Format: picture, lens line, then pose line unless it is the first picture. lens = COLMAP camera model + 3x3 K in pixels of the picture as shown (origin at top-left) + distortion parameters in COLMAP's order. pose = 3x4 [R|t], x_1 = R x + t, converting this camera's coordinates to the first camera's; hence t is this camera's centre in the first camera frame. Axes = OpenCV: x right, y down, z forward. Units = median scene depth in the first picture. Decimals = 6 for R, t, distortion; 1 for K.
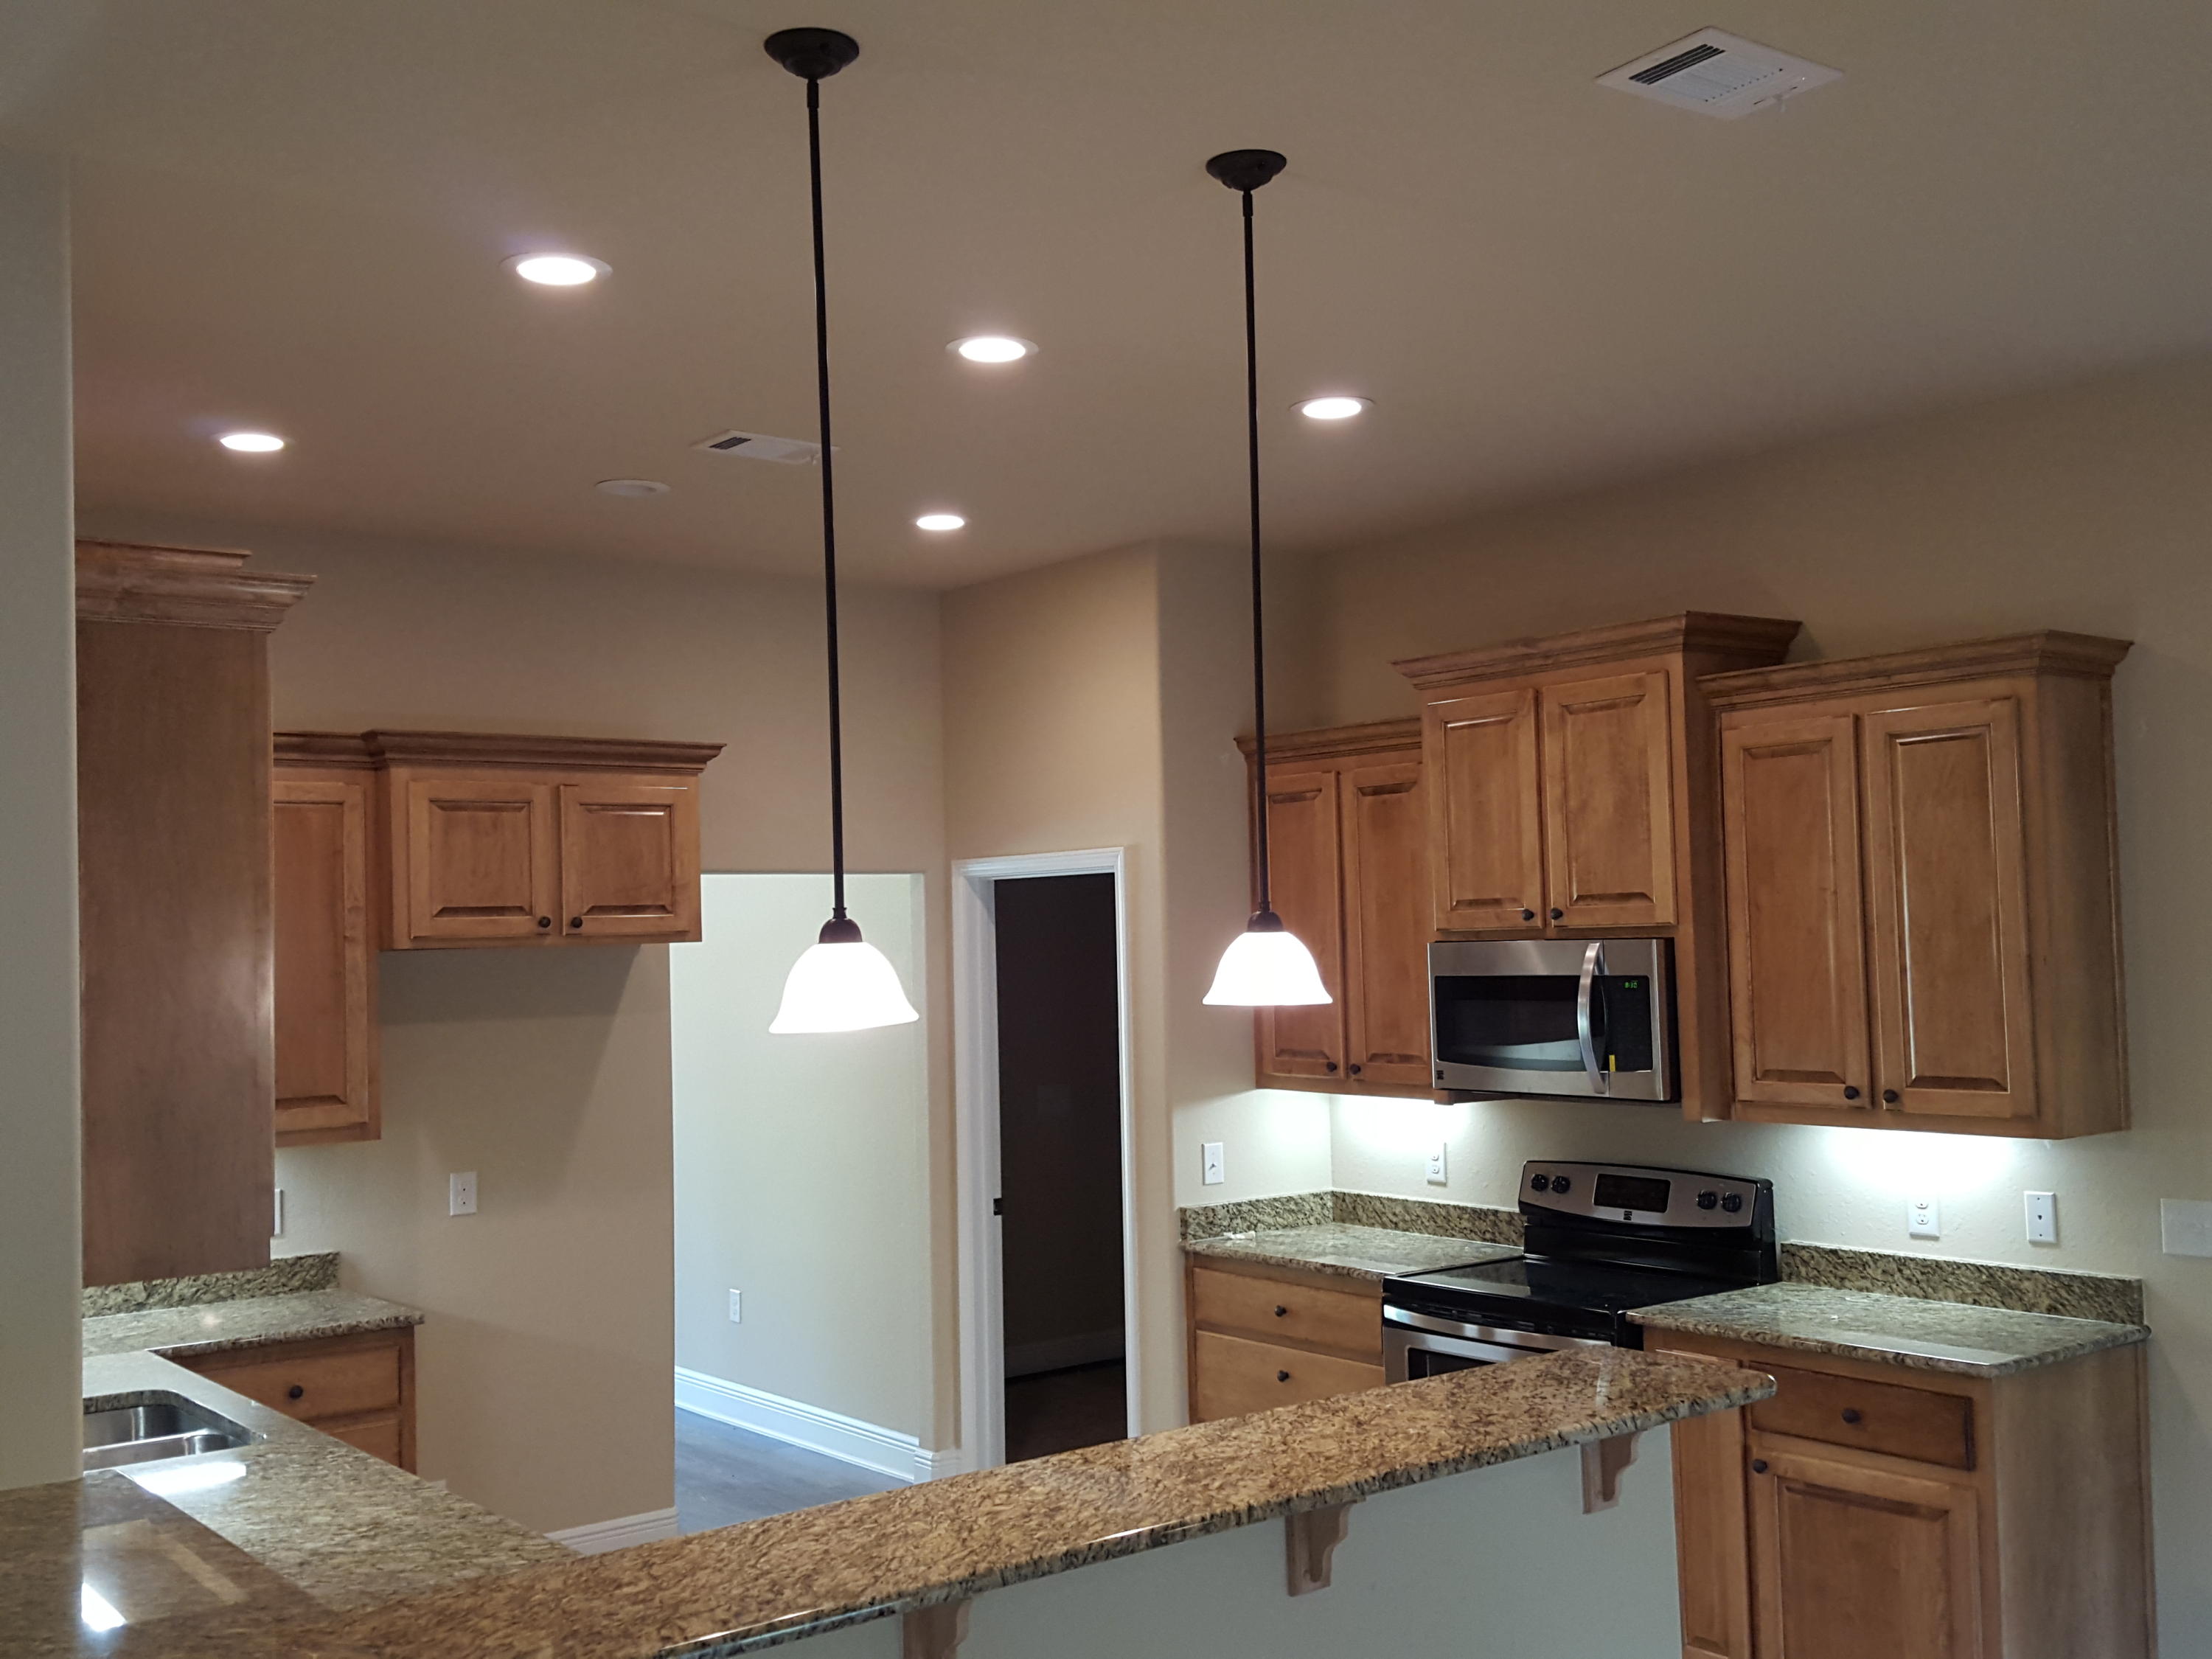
lens RADIAL K [[2157.6, 0, 1106.0], [0, 2157.6, 829.5], [0, 0, 1]] dist [0.114717, -0.222782]
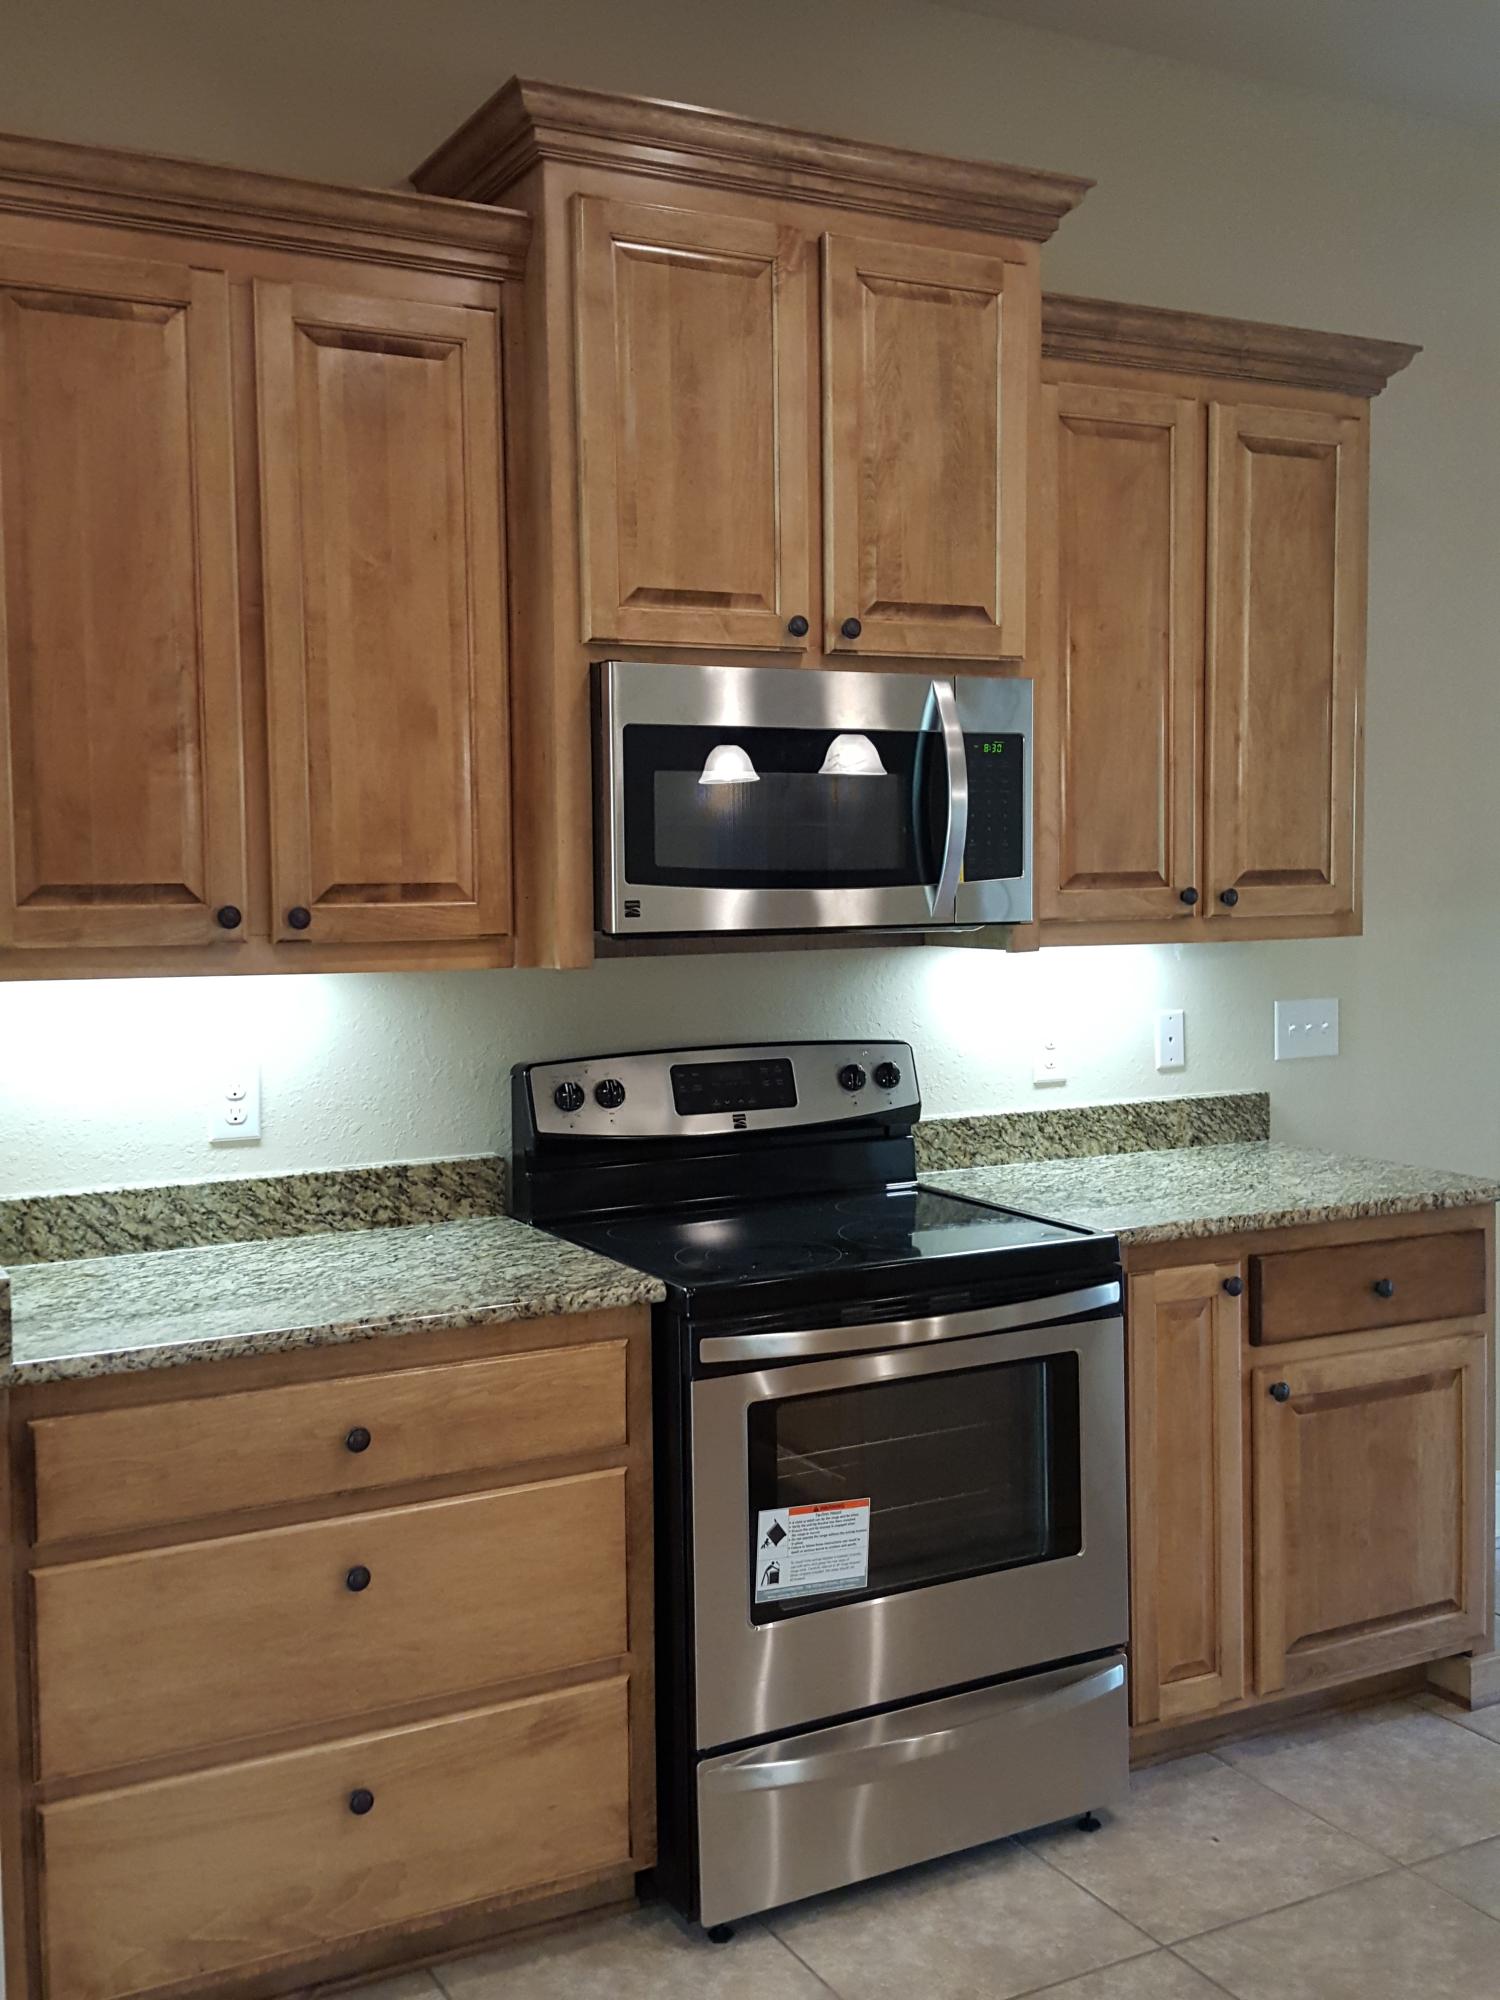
lens RADIAL K [[1987.3, 0, 761.9], [0, 1987.3, 966.6], [0, 0, 1]] dist [0.117931, -0.004280]
pose [[0.176003, -0.032610, 0.983849, -0.362134], [-0.044668, 0.998157, 0.041075, 0.116635], [-0.983376, -0.051176, 0.174222, 0.969547]]
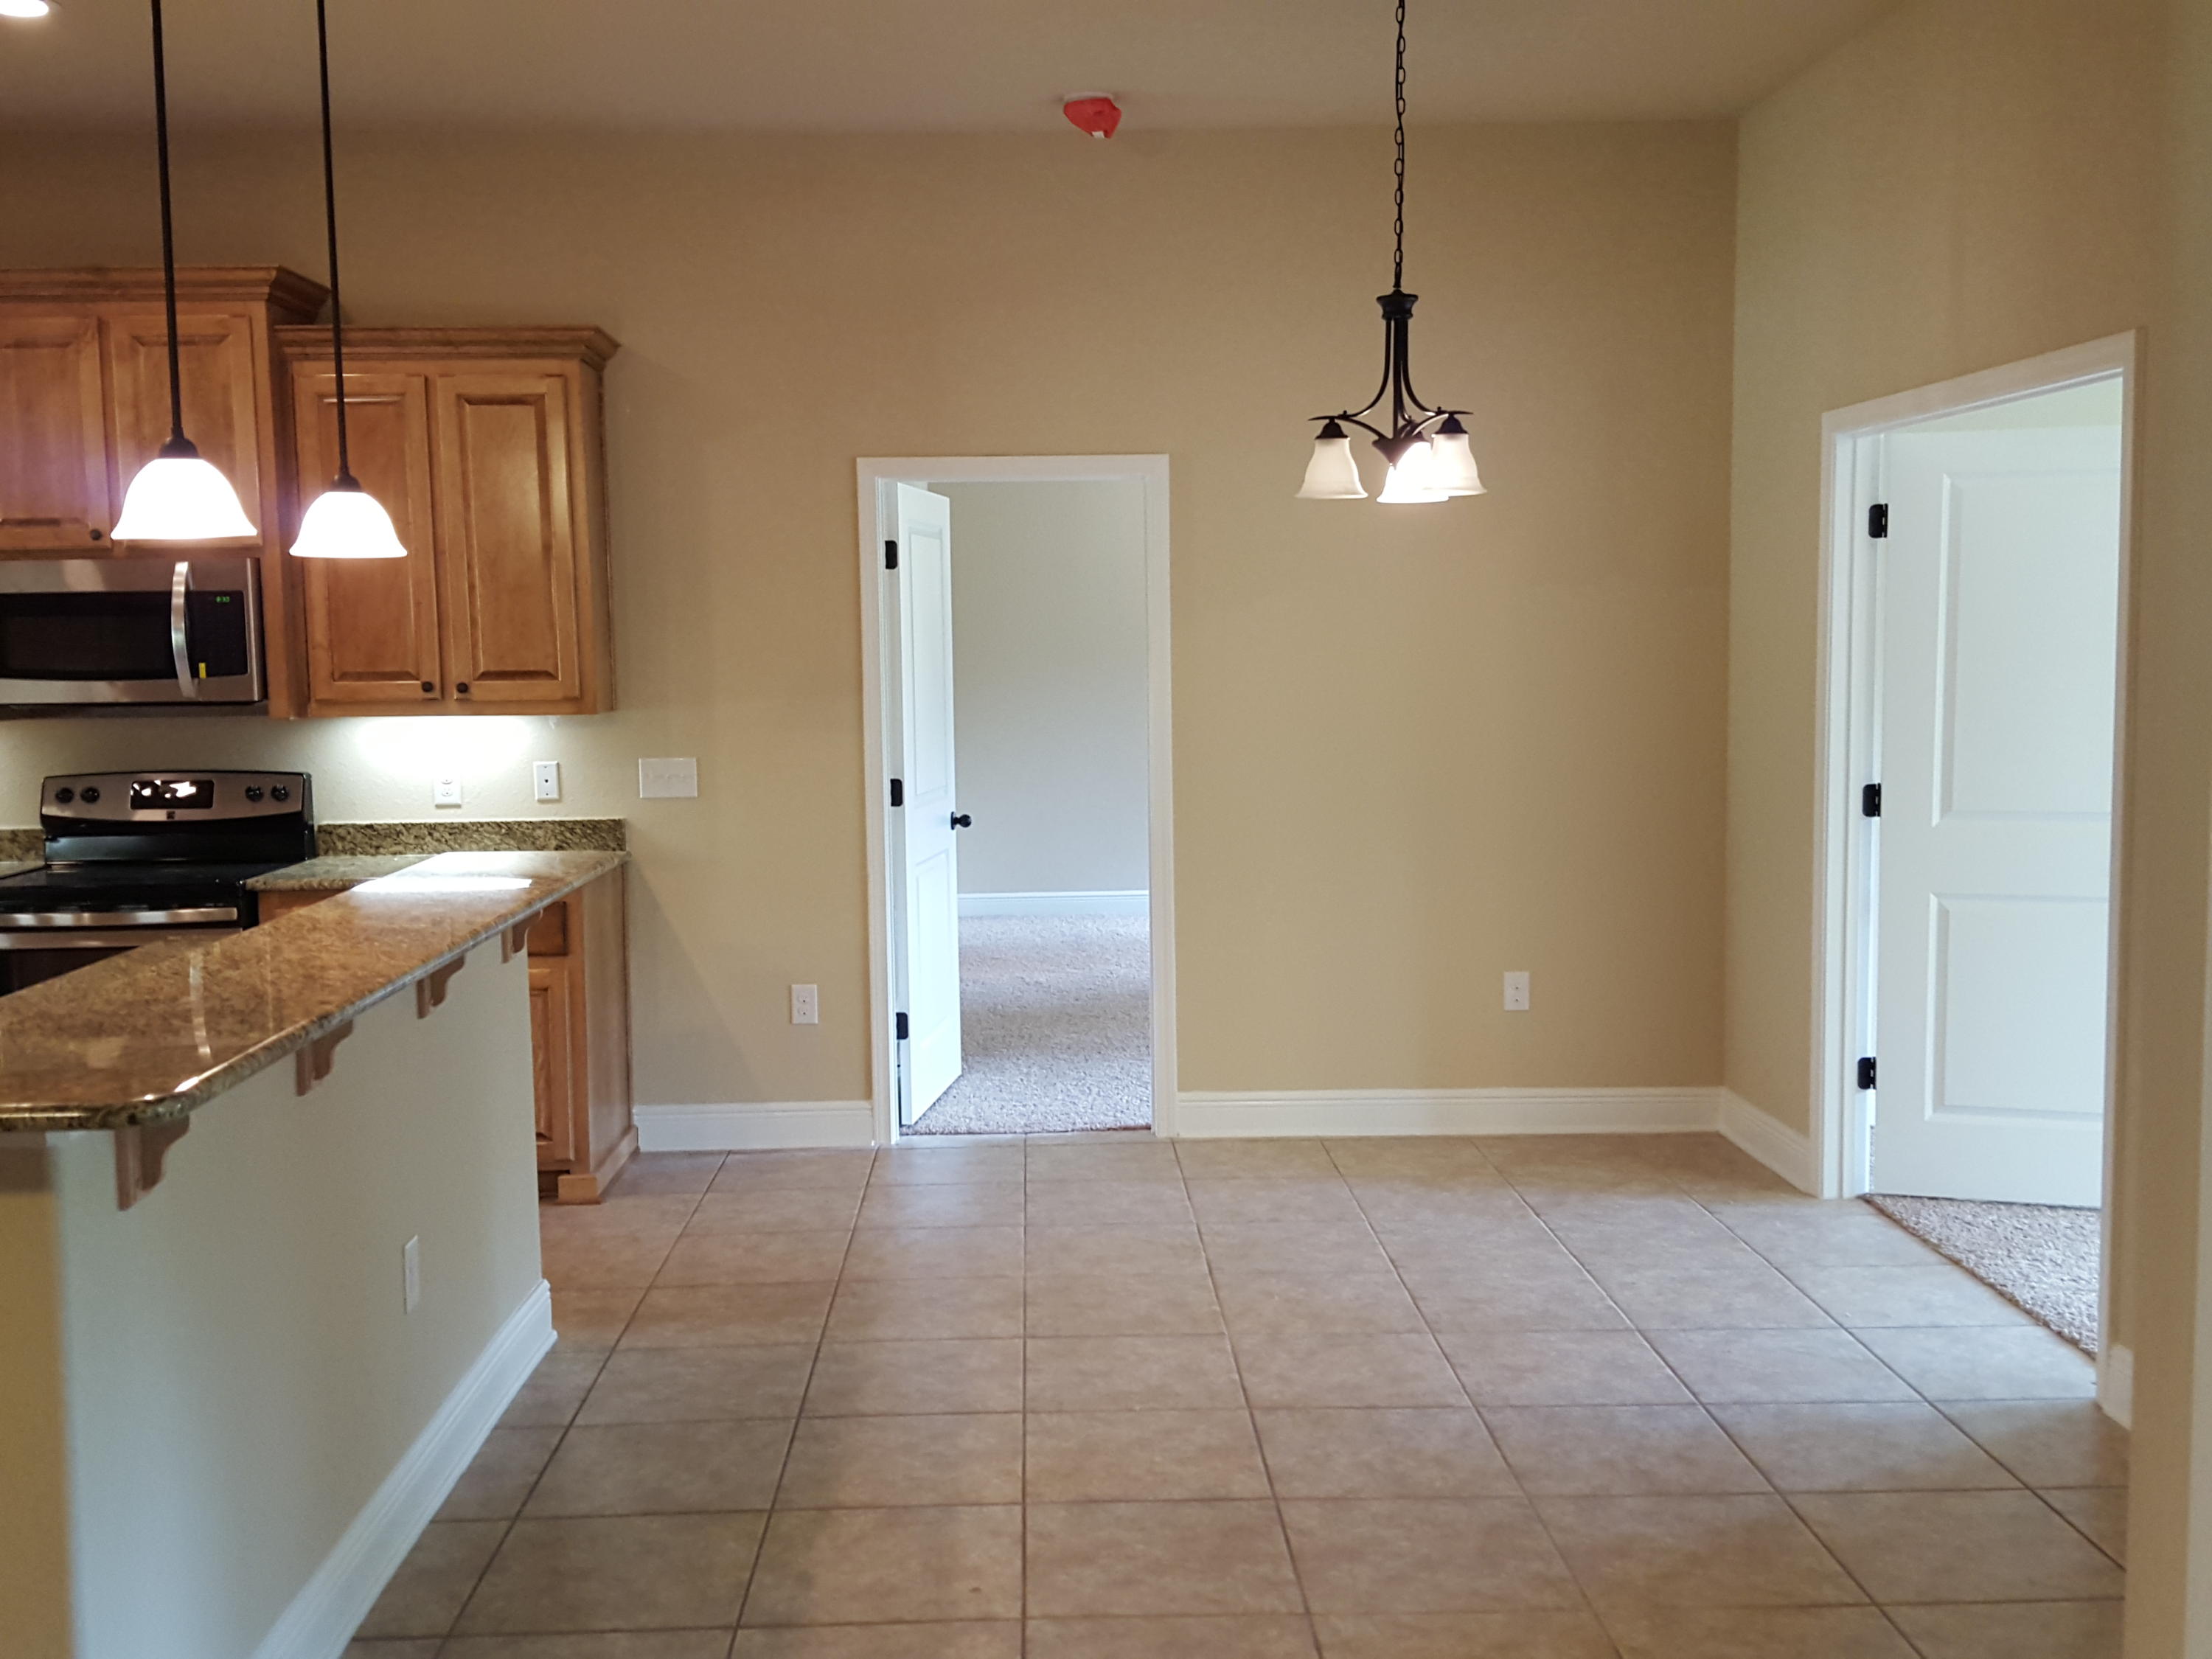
lens RADIAL K [[2157.6, 0, 1106.0], [0, 2157.6, 829.5], [0, 0, 1]] dist [0.114717, -0.222782]
pose [[0.584749, -0.056815, 0.809223, -0.412524], [-0.042785, 0.993996, 0.100704, 0.057194], [-0.810086, -0.093510, 0.578807, -0.029615]]
